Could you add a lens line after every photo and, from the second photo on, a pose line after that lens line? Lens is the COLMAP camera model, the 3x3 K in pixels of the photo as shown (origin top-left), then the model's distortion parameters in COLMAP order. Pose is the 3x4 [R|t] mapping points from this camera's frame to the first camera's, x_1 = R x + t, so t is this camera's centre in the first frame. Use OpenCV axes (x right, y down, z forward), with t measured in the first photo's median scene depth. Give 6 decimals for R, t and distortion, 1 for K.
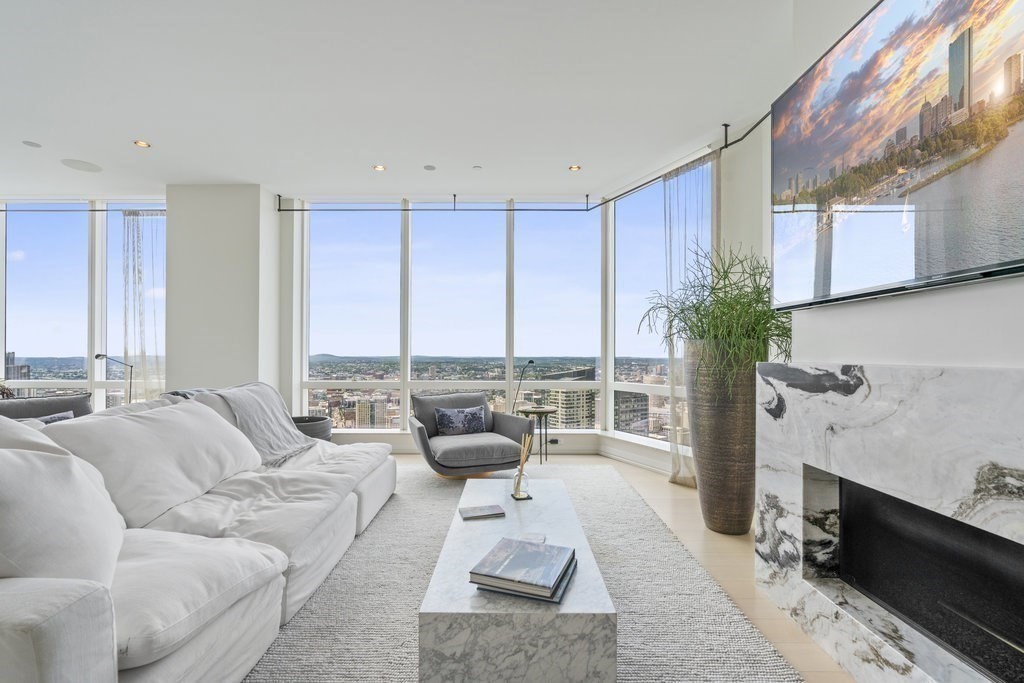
lens RADIAL K [[463.0, 0, 514.0], [0, 463.0, 352.3], [0, 0, 1]] dist [-0.000577, -0.000040]
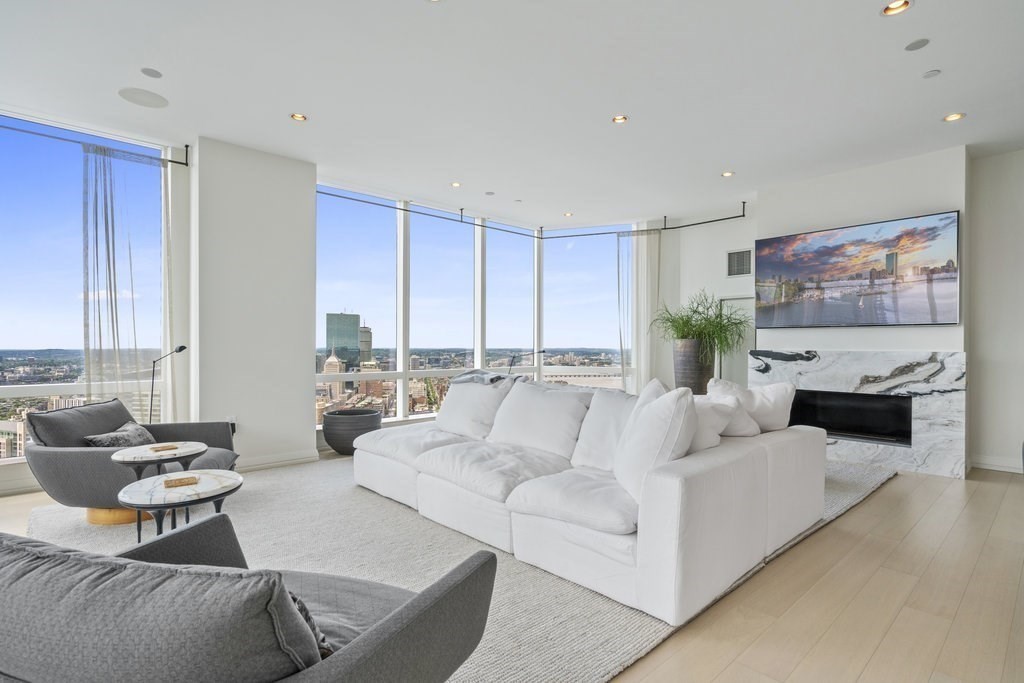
lens RADIAL K [[498.8, 0, 518.1], [0, 498.8, 348.1], [0, 0, 1]] dist [-0.005323, 0.002998]
pose [[0.735541, -0.004571, 0.677465, -2.245066], [-0.002650, 0.999950, 0.009624, -0.011558], [-0.677475, -0.008874, 0.735492, -0.050308]]
